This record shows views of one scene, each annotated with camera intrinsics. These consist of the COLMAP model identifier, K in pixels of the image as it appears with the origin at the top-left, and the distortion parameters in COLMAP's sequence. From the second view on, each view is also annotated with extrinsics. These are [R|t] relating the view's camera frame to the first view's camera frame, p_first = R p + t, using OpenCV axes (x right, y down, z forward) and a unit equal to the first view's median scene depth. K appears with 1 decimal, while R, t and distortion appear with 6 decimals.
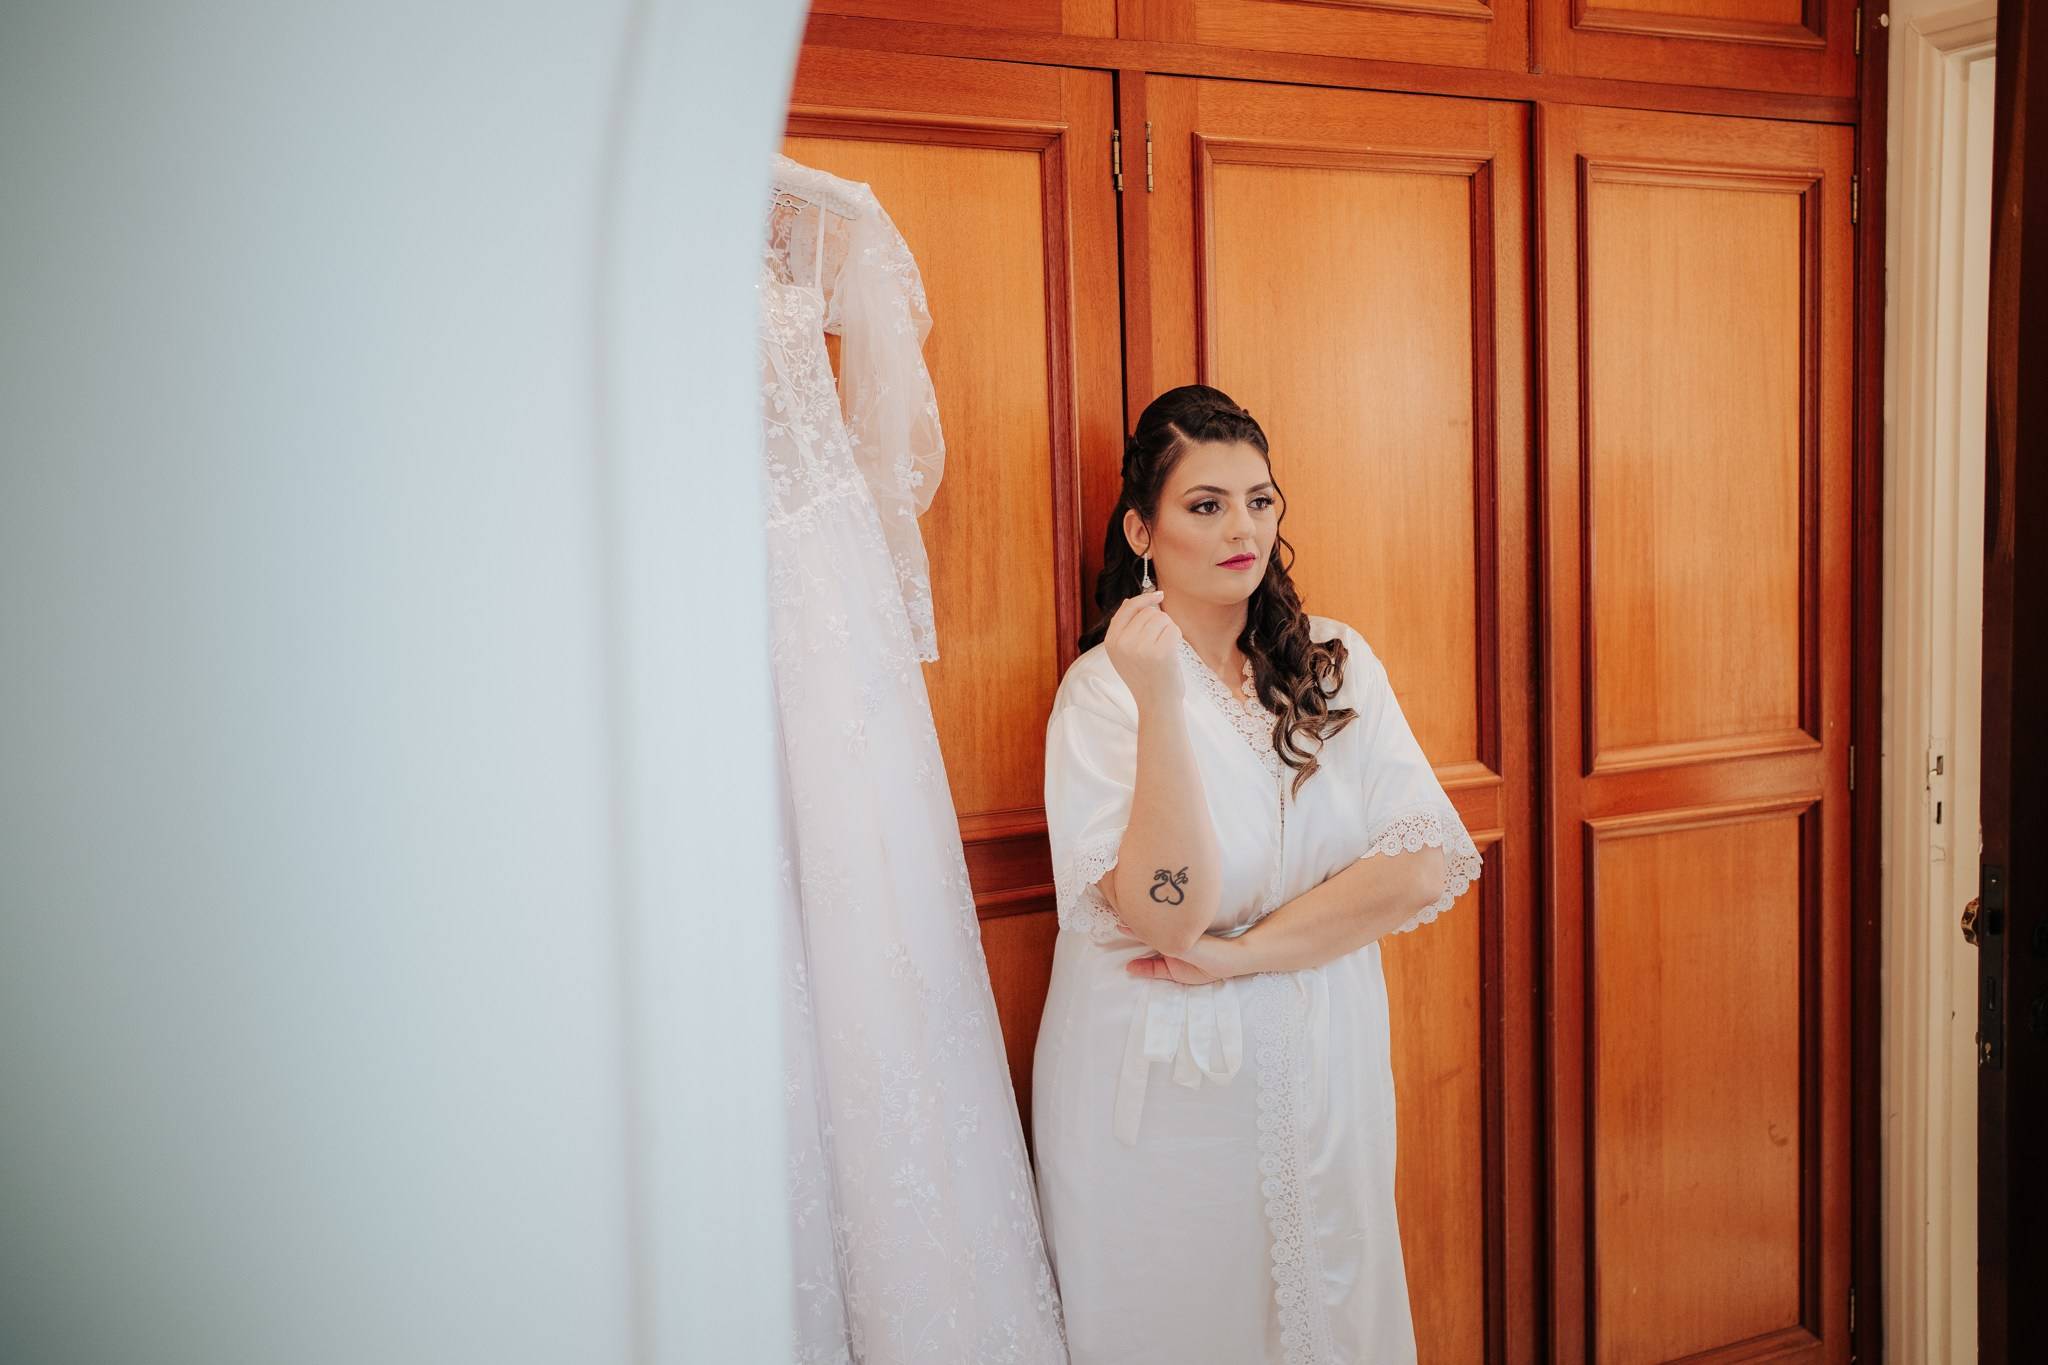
lens RADIAL K [[2092.2, 0, 999.4], [0, 2092.2, 678.6], [0, 0, 1]] dist [-0.043983, 0.189813]
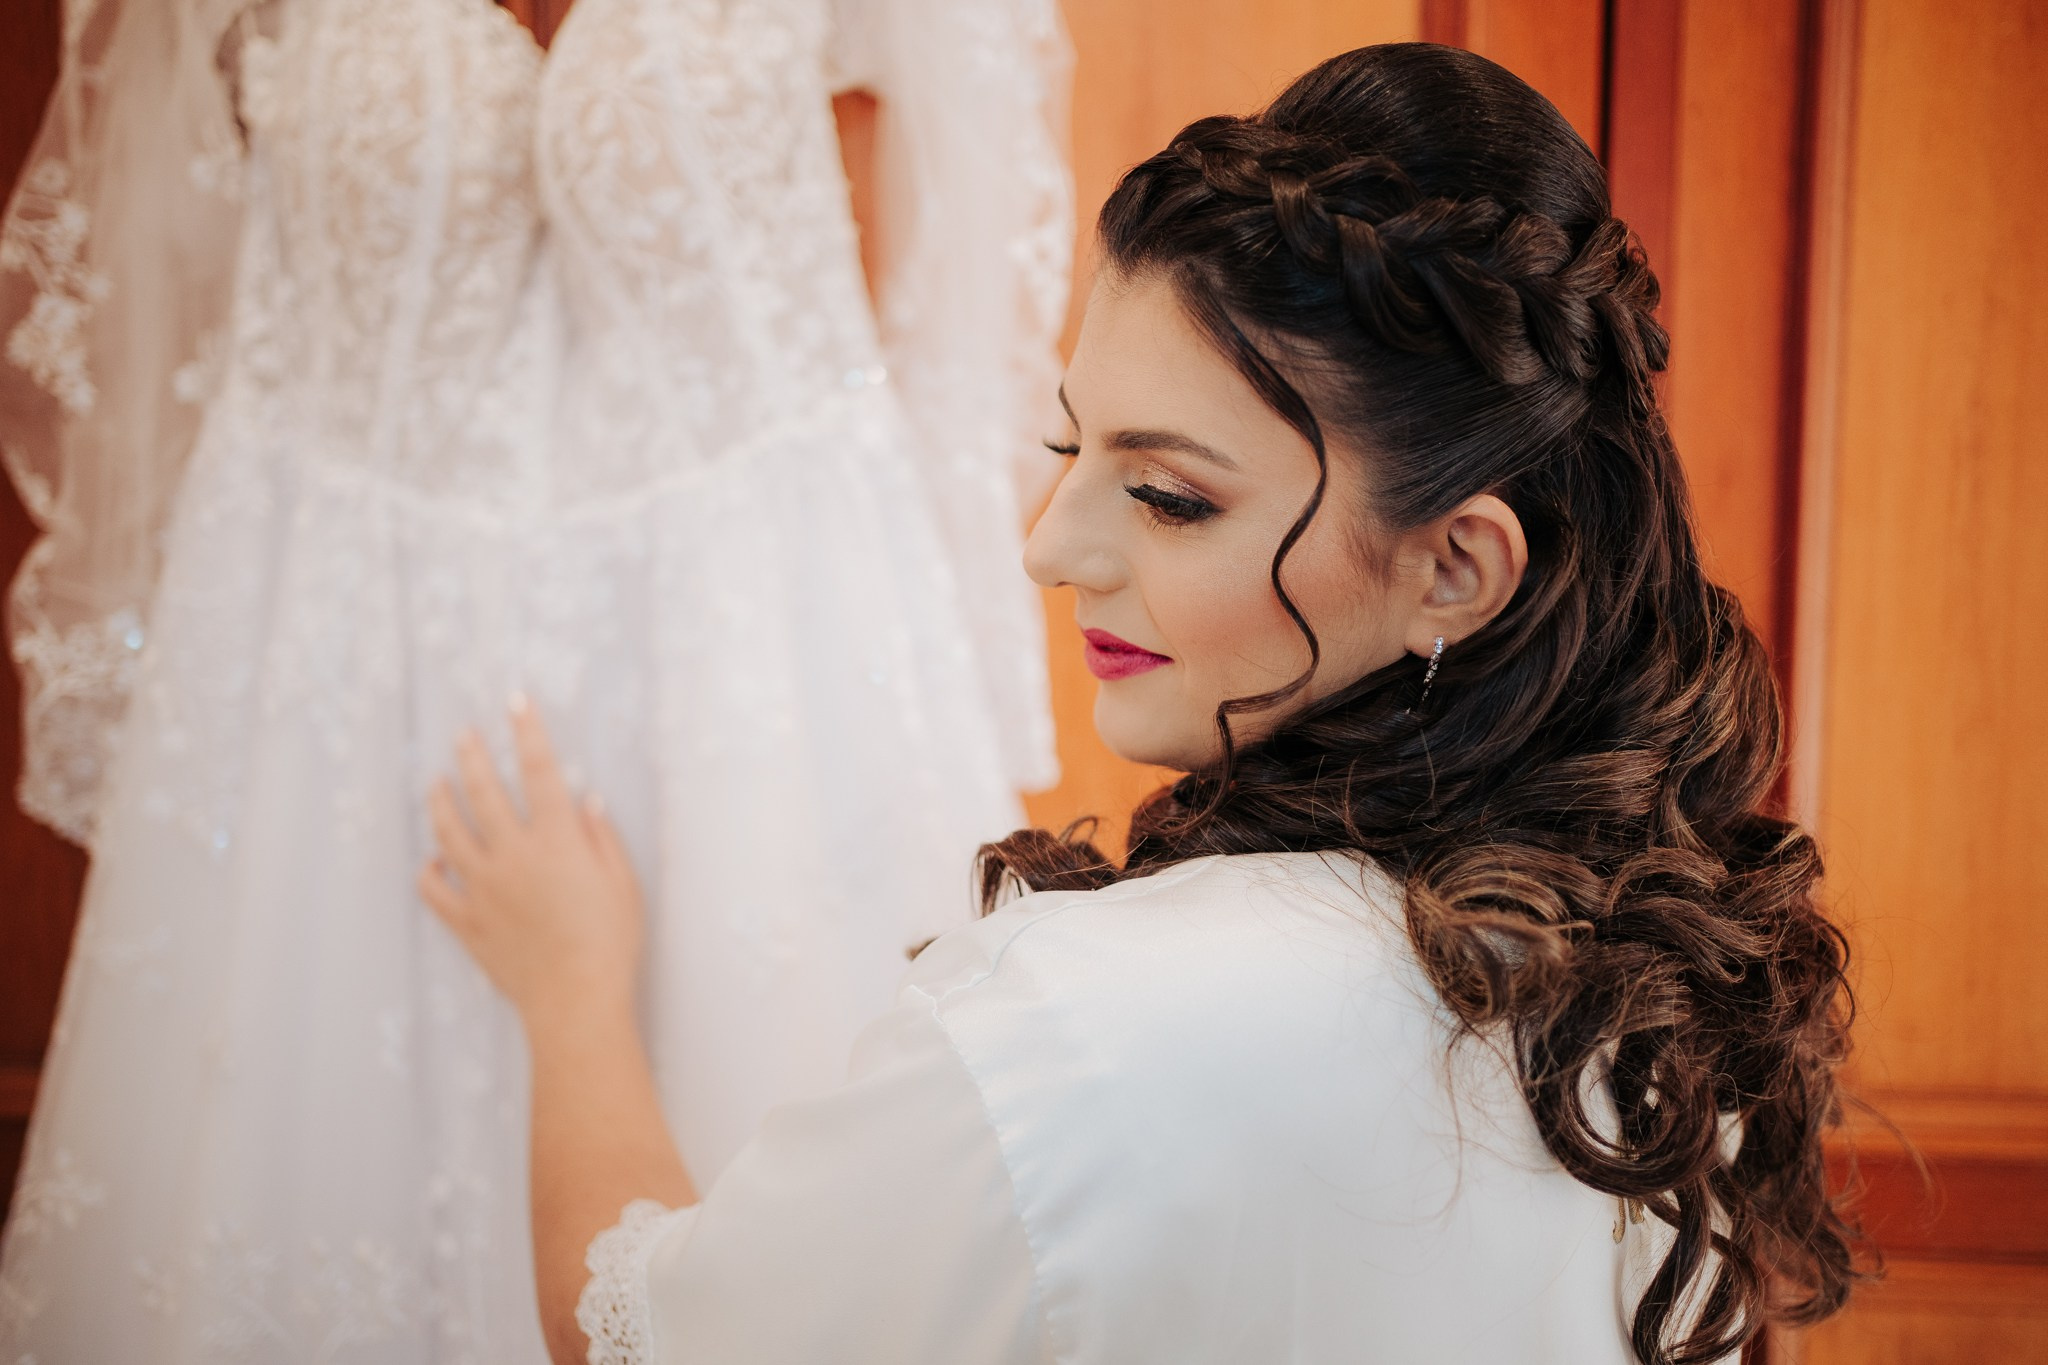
lens RADIAL K [[2155.3, 0, 1020.9], [0, 2155.3, 707.2], [0, 0, 1]] dist [-0.060745, 0.250916]
pose [[0.876648, 0.080158, -0.474408, 0.185044], [-0.066755, 0.996751, 0.045061, -0.044989], [0.476479, -0.007833, 0.879151, 0.537000]]
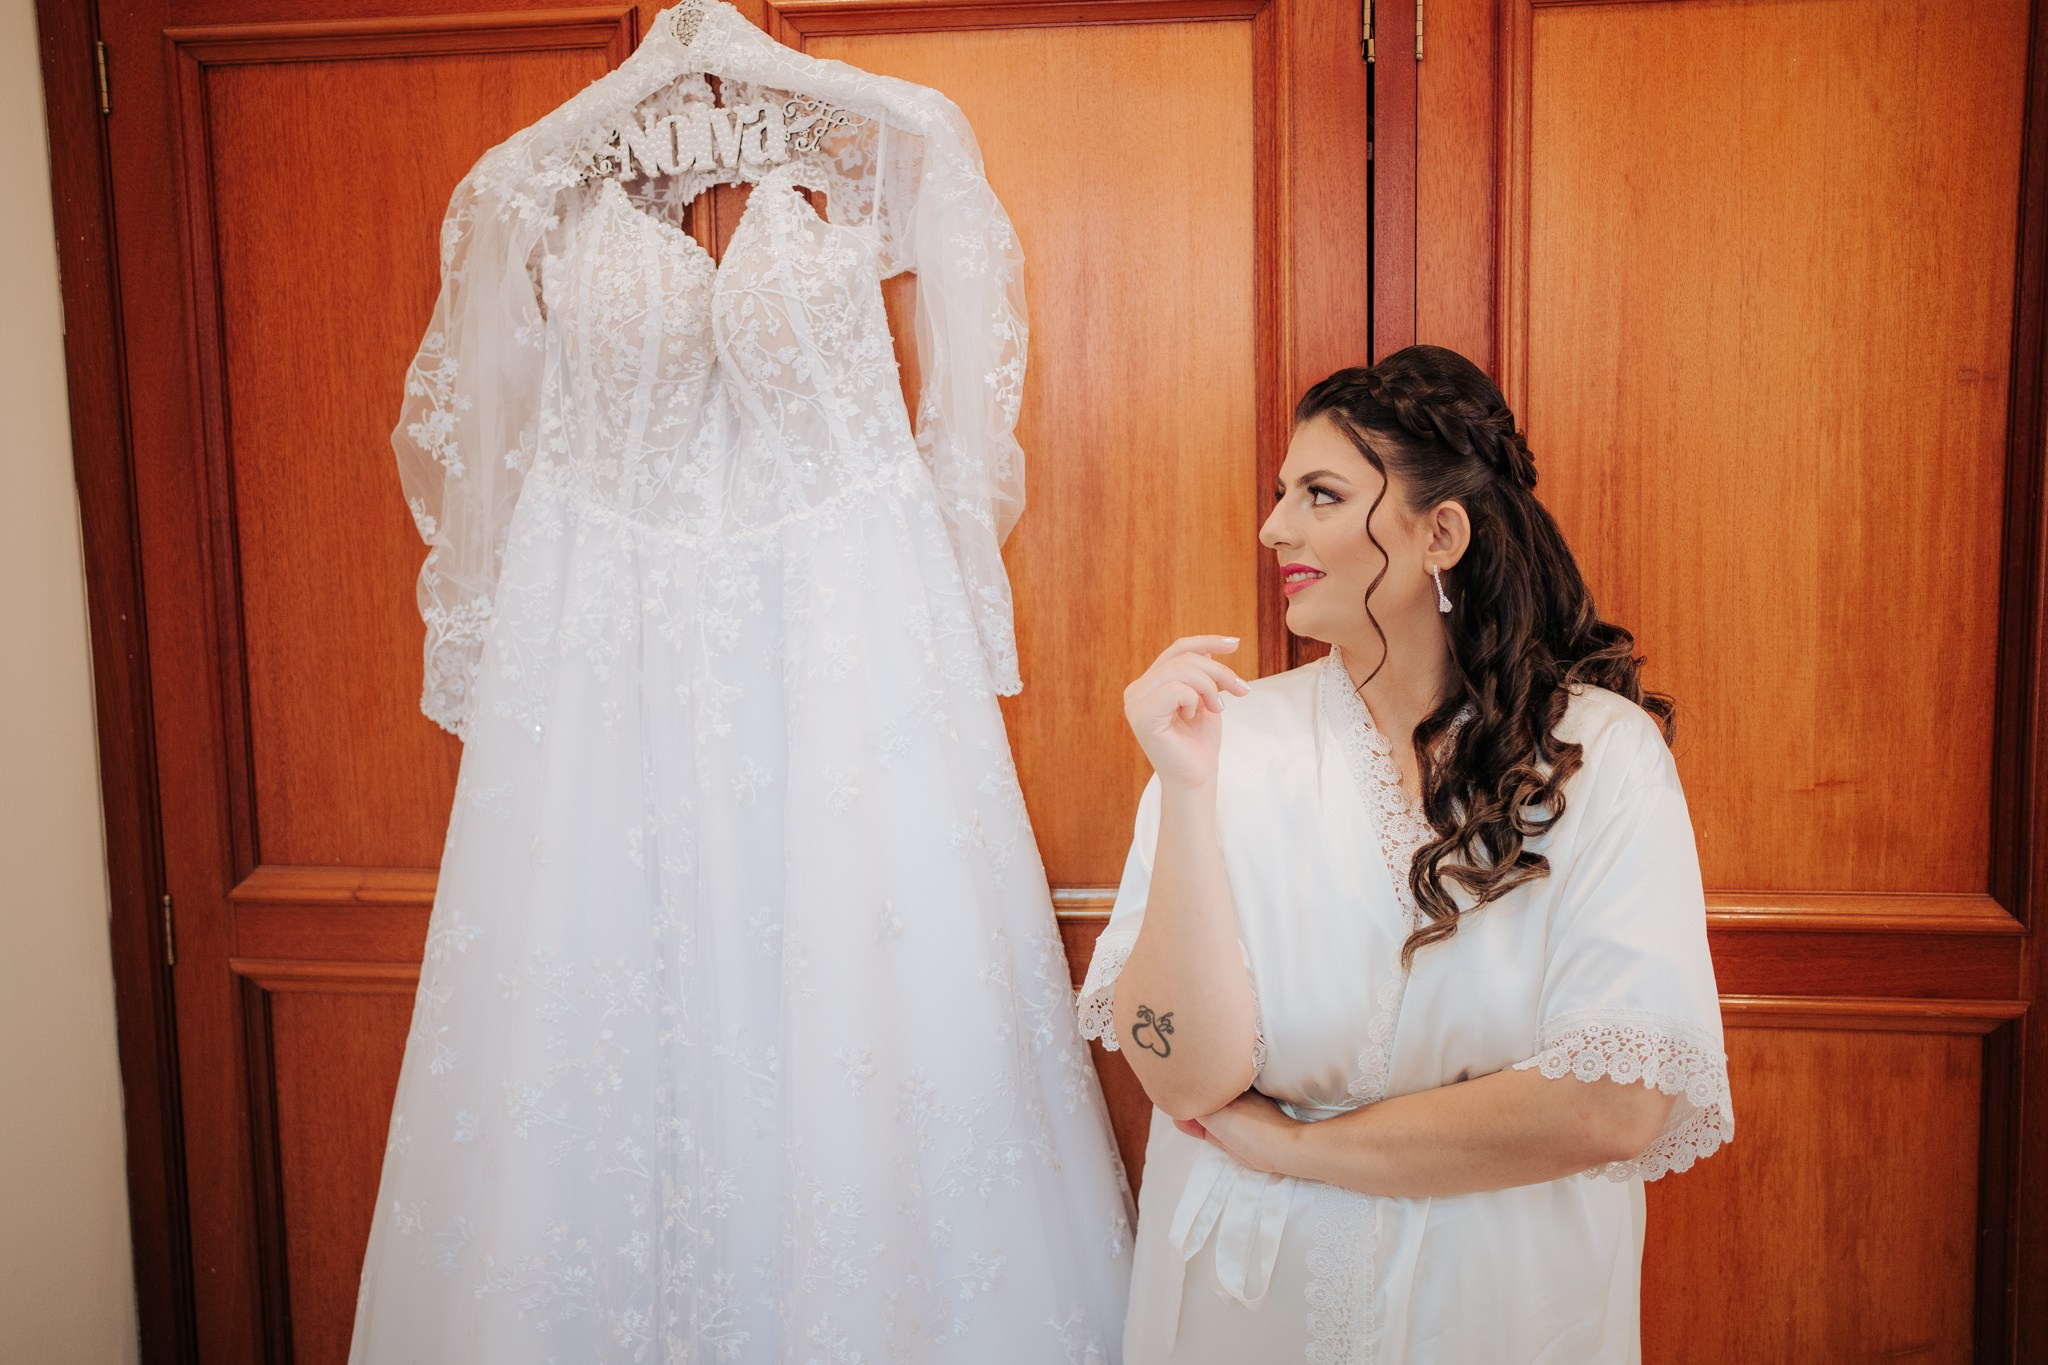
lens RADIAL K [[2092.2, 0, 999.4], [0, 2092.2, 678.6], [0, 0, 1]] dist [-0.043983, 0.189813]
pose [[0.819035, 0.088684, -0.566848, 0.389338], [-0.052182, 0.995401, 0.080334, -0.073380], [0.571366, -0.036217, 0.819896, 0.330068]]
